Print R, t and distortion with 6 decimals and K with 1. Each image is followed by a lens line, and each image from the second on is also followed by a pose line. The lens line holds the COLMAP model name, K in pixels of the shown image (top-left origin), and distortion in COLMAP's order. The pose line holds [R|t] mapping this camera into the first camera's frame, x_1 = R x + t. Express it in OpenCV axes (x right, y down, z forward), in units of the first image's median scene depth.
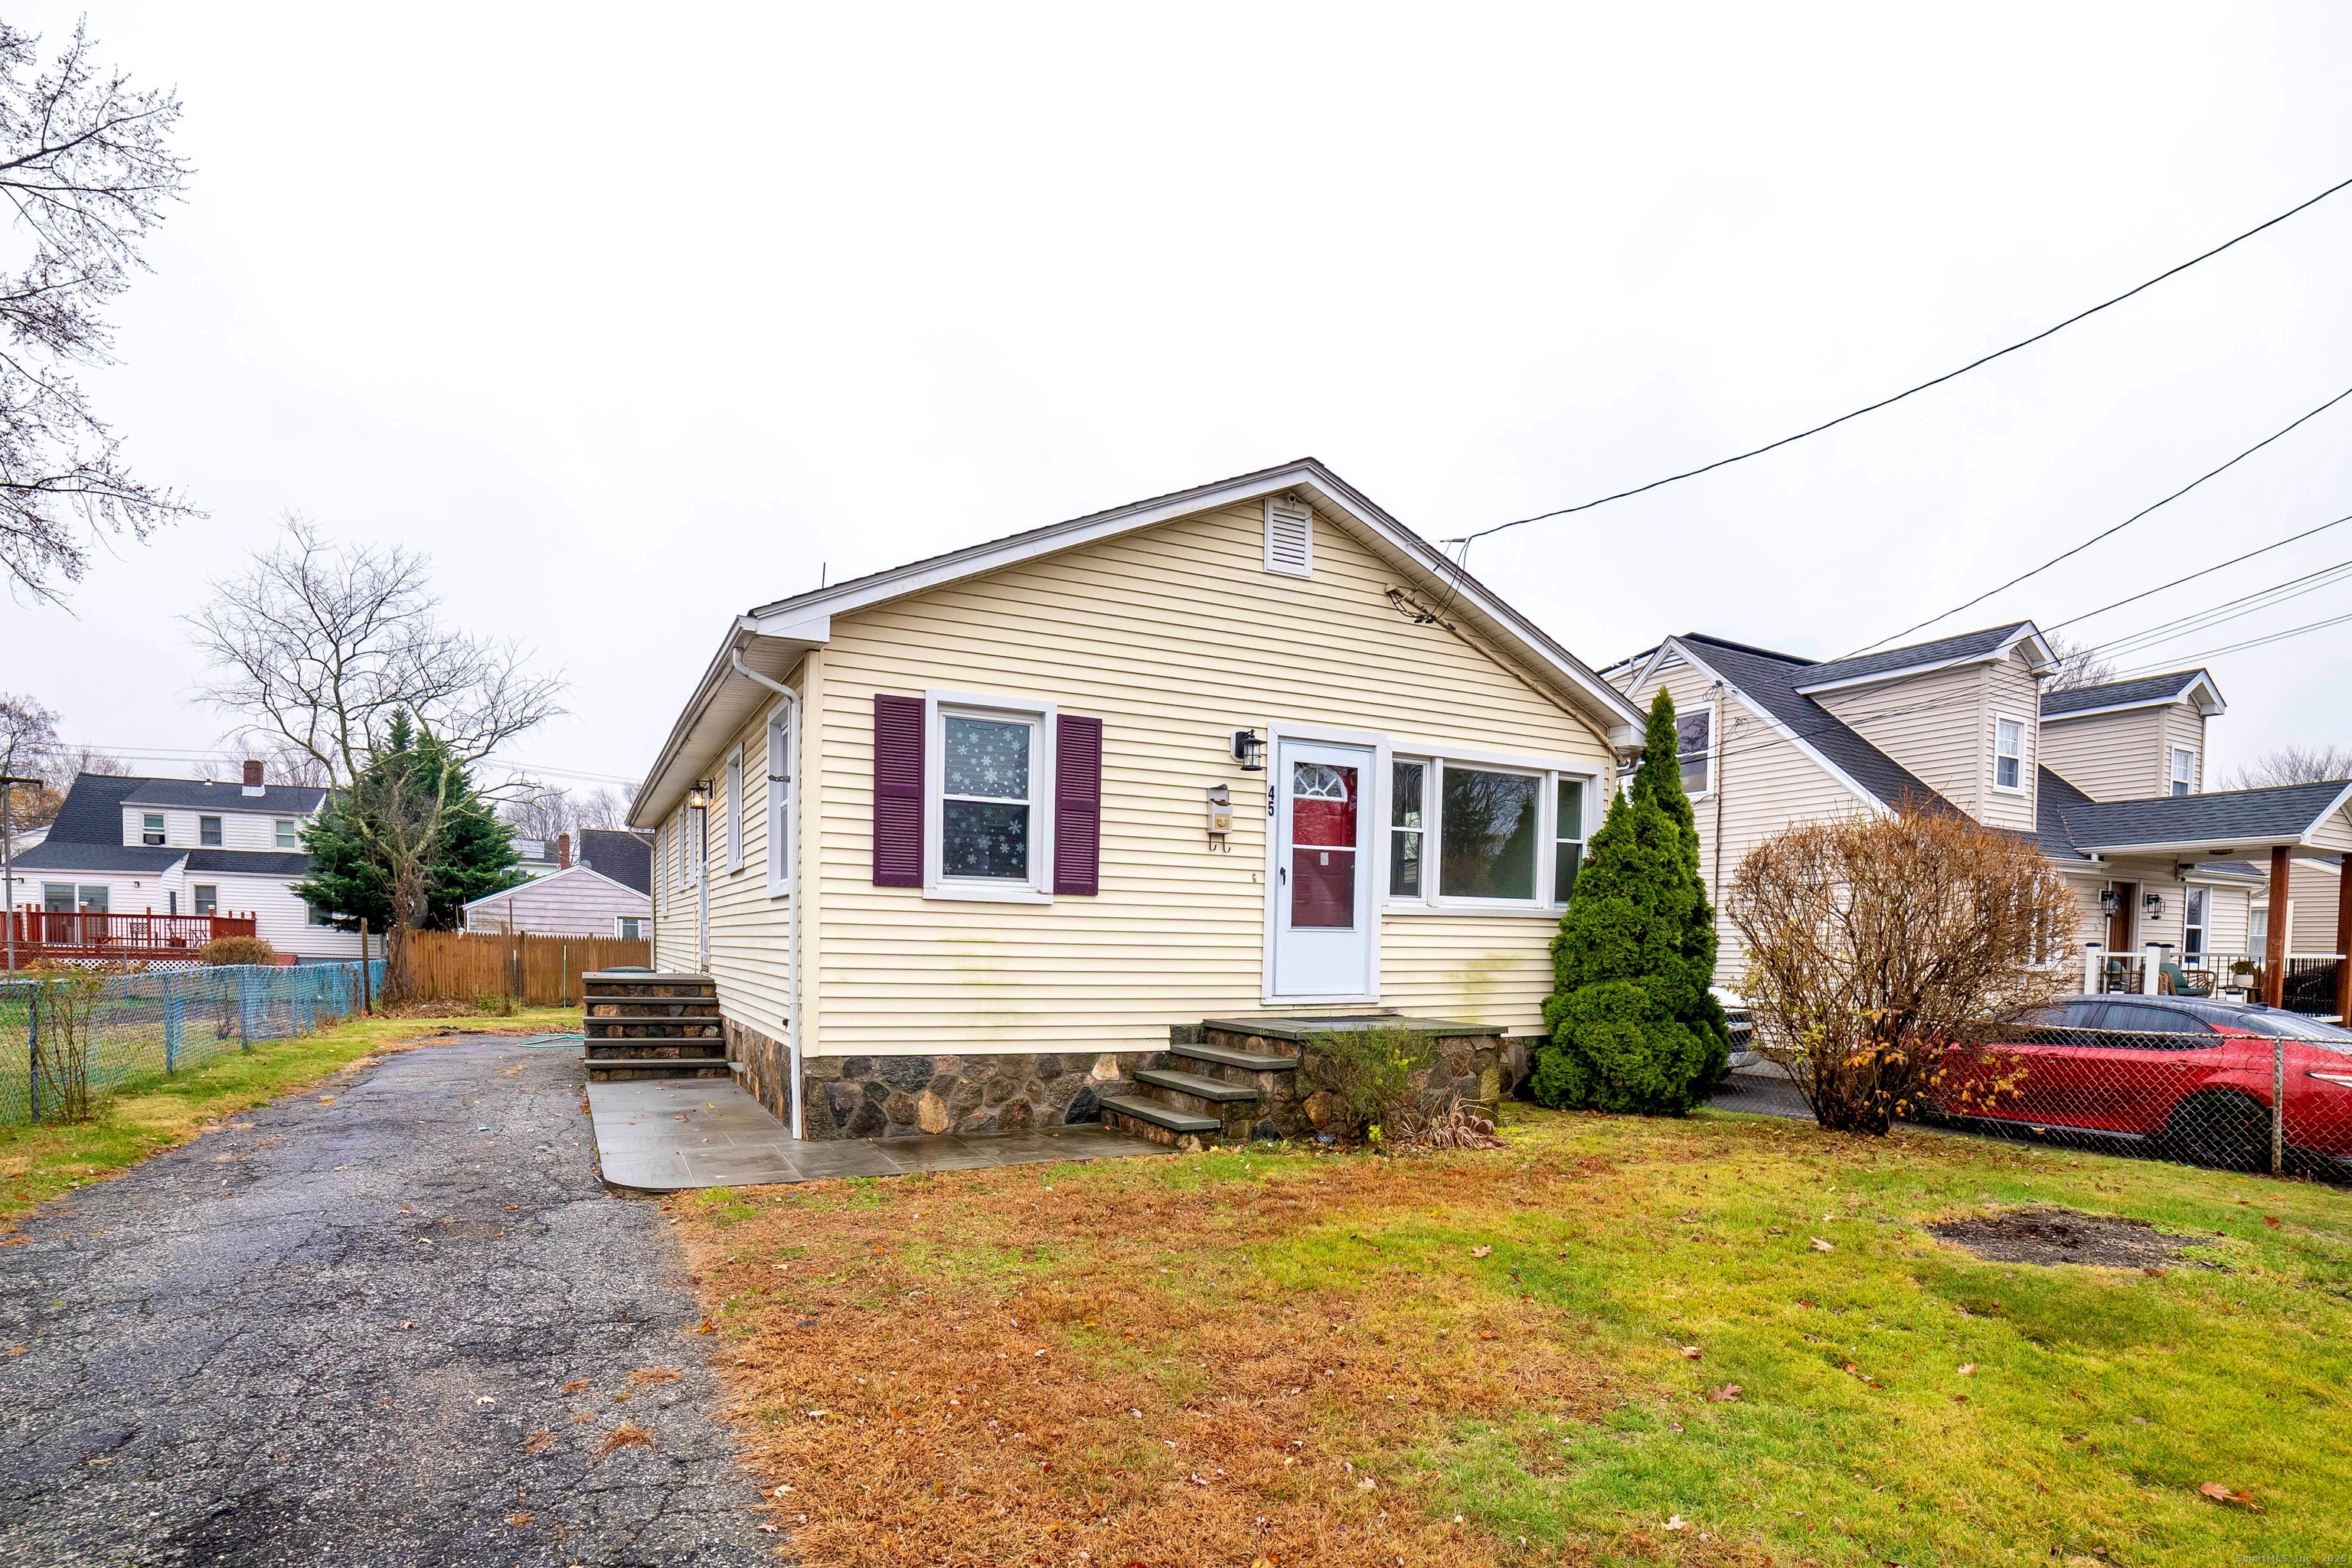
lens RADIAL K [[959.1, 0, 1176.3], [0, 959.1, 832.6], [0, 0, 1]] dist [-0.090174, 0.017221]
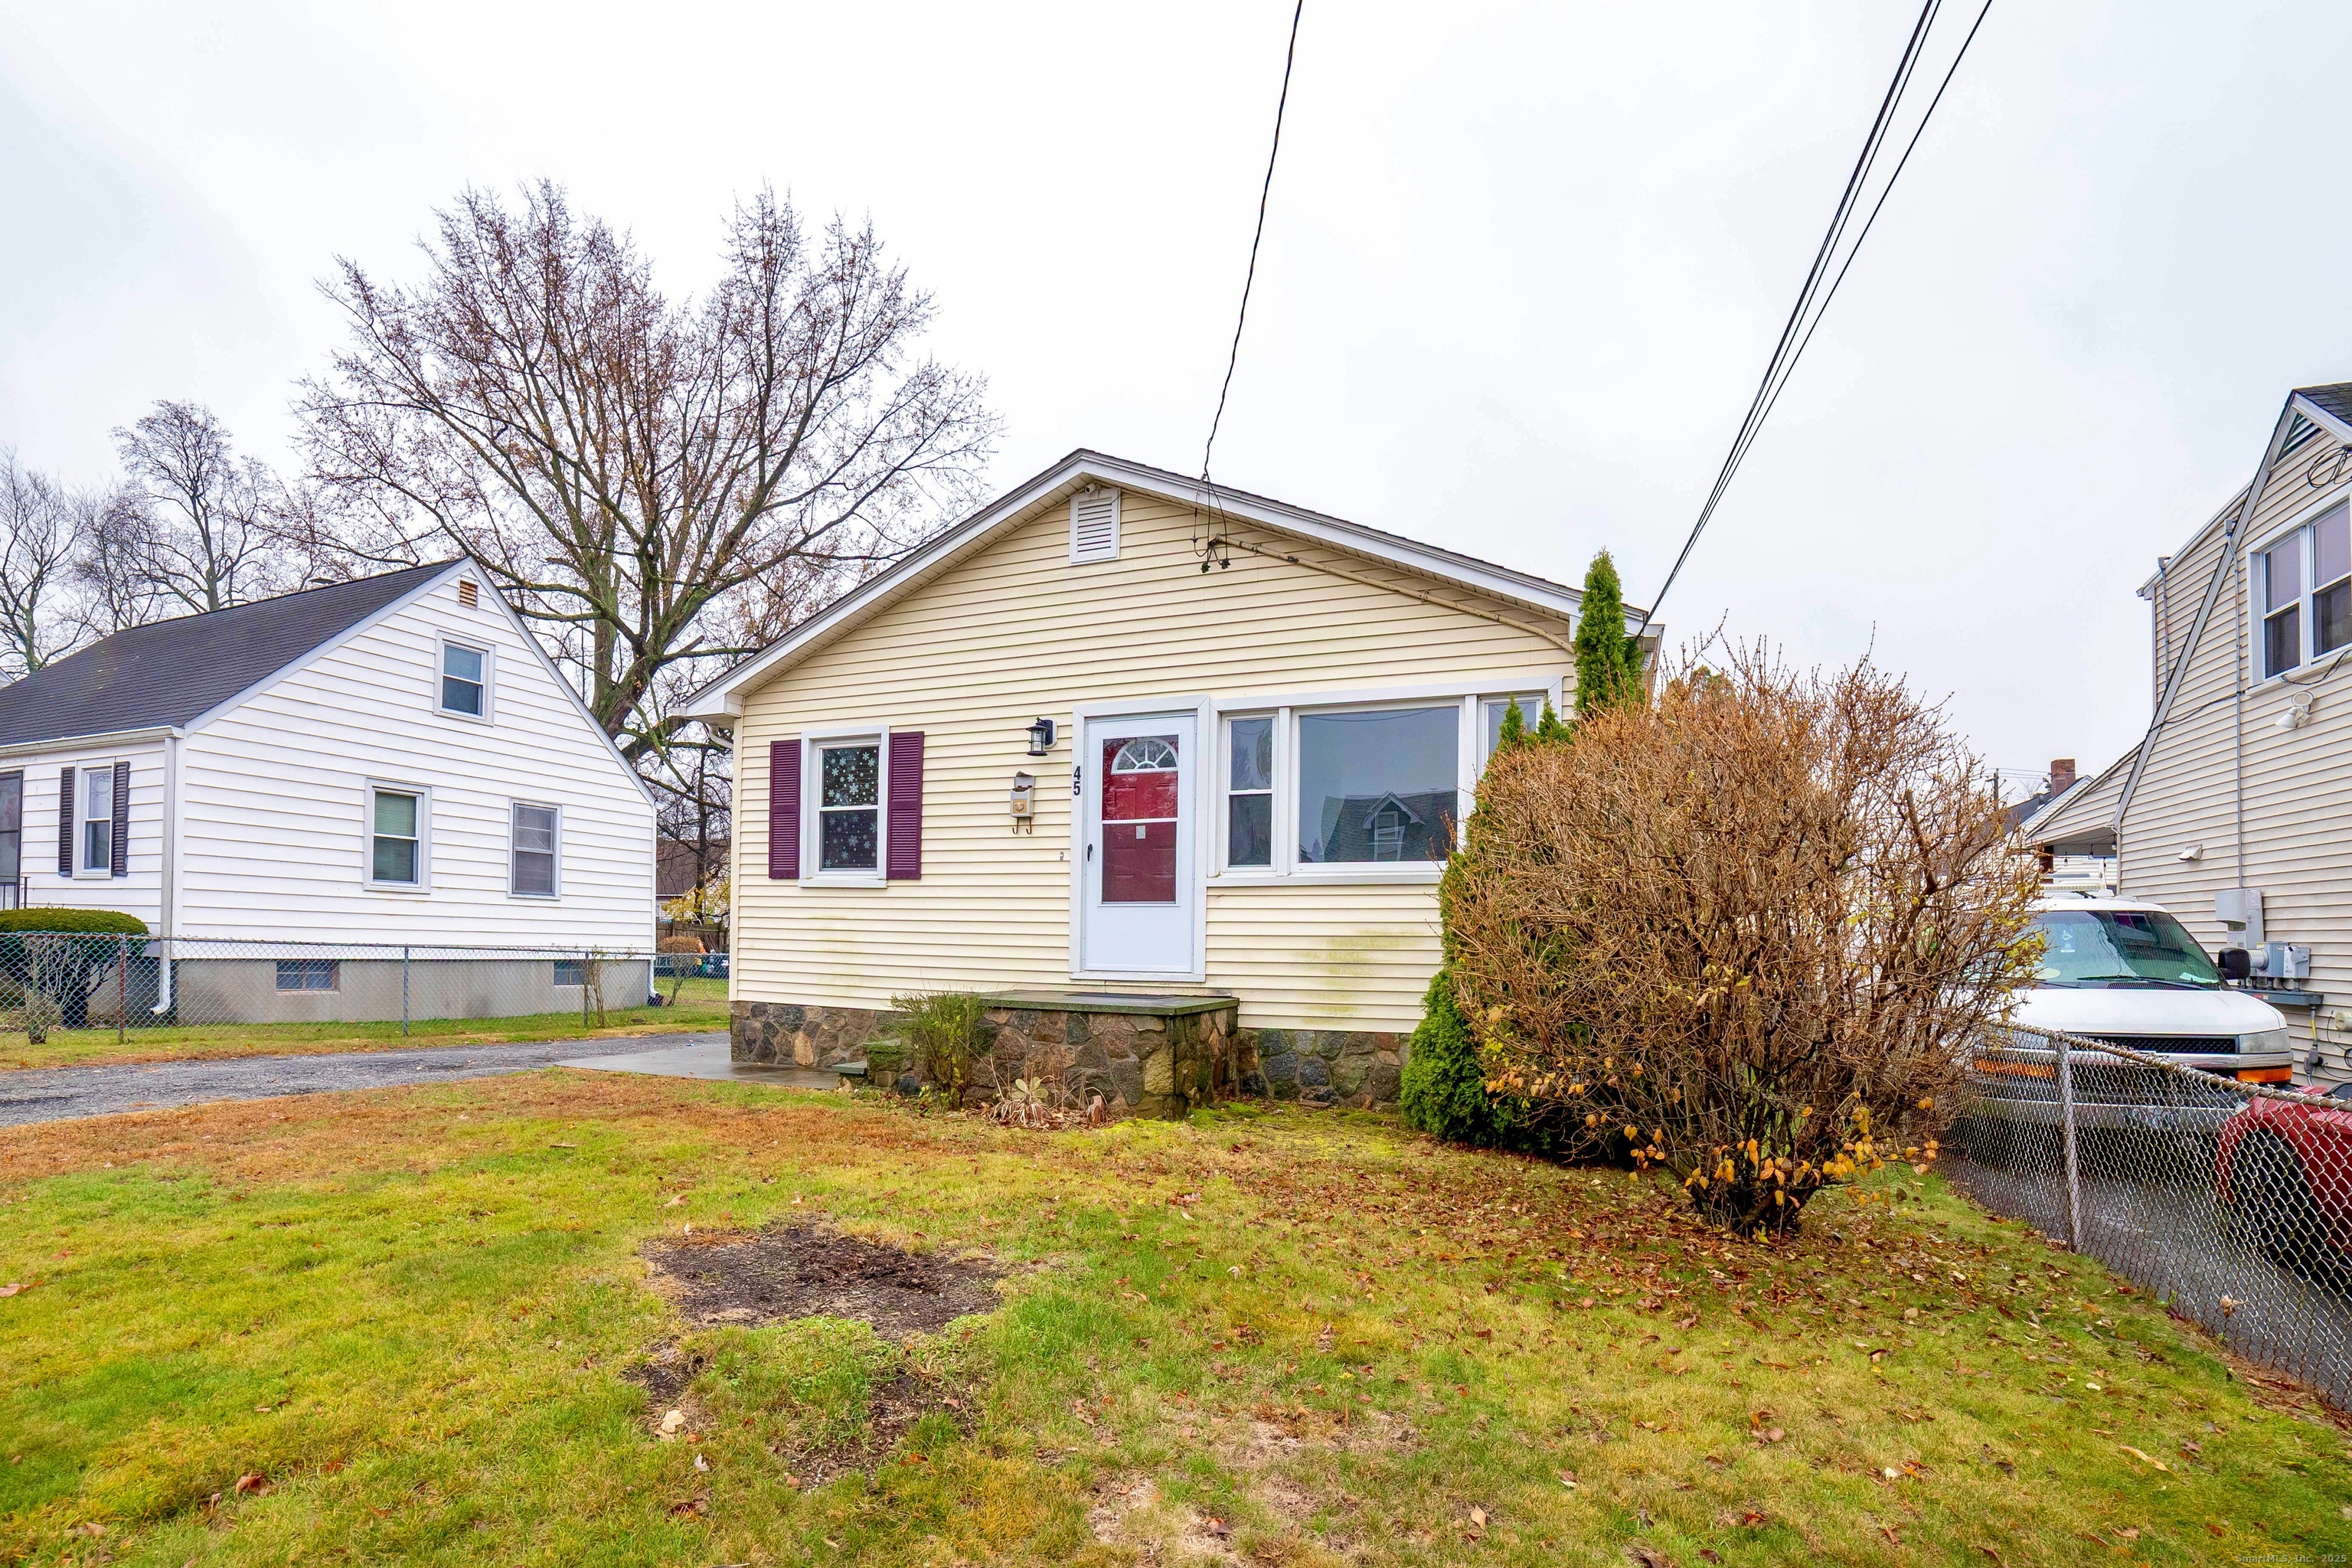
lens RADIAL K [[945.9, 0, 1175.2], [0, 945.9, 767.1], [0, 0, 1]] dist [-0.108665, 0.041027]
pose [[0.753794, -0.124948, -0.645122, 0.883603], [0.078420, 0.991845, -0.100472, 0.066270], [0.652414, 0.025145, 0.757445, 0.310361]]
